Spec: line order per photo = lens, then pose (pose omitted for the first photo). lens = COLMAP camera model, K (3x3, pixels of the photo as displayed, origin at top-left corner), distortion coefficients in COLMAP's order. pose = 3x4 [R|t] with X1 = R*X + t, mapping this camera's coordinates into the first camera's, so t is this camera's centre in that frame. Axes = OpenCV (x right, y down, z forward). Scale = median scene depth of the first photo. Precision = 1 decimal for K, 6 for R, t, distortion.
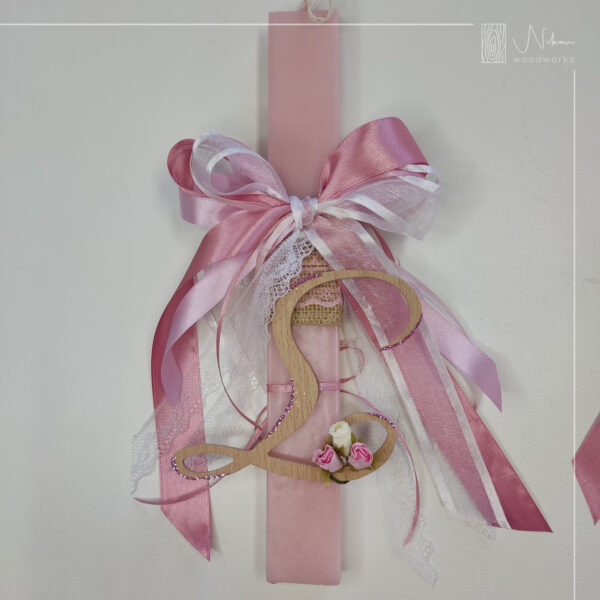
lens RADIAL K [[622.8, 0, 299.9], [0, 622.8, 299.3], [0, 0, 1]] dist [-0.025252, 0.000000]
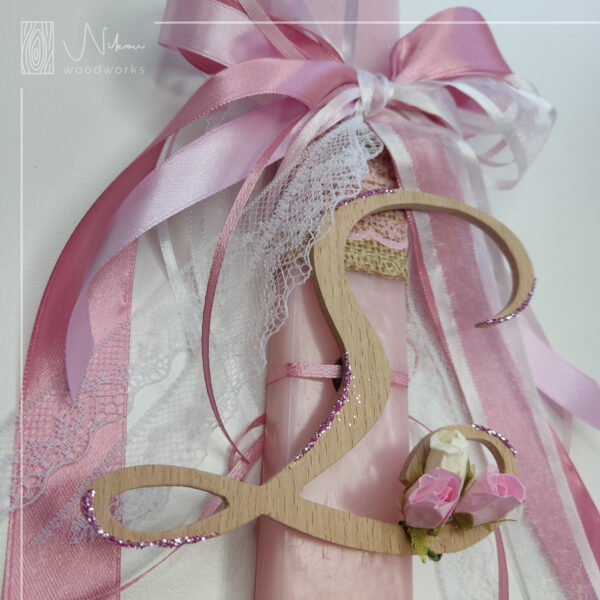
lens RADIAL K [[622.8, 0, 300.0], [0, 622.8, 300.7], [0, 0, 1]] dist [-0.025252, 0.000000]
pose [[0.903618, 0.183144, 0.387211, -0.255146], [-0.075761, 0.958067, -0.276349, 0.230074], [-0.421585, 0.220379, 0.879602, 0.524649]]
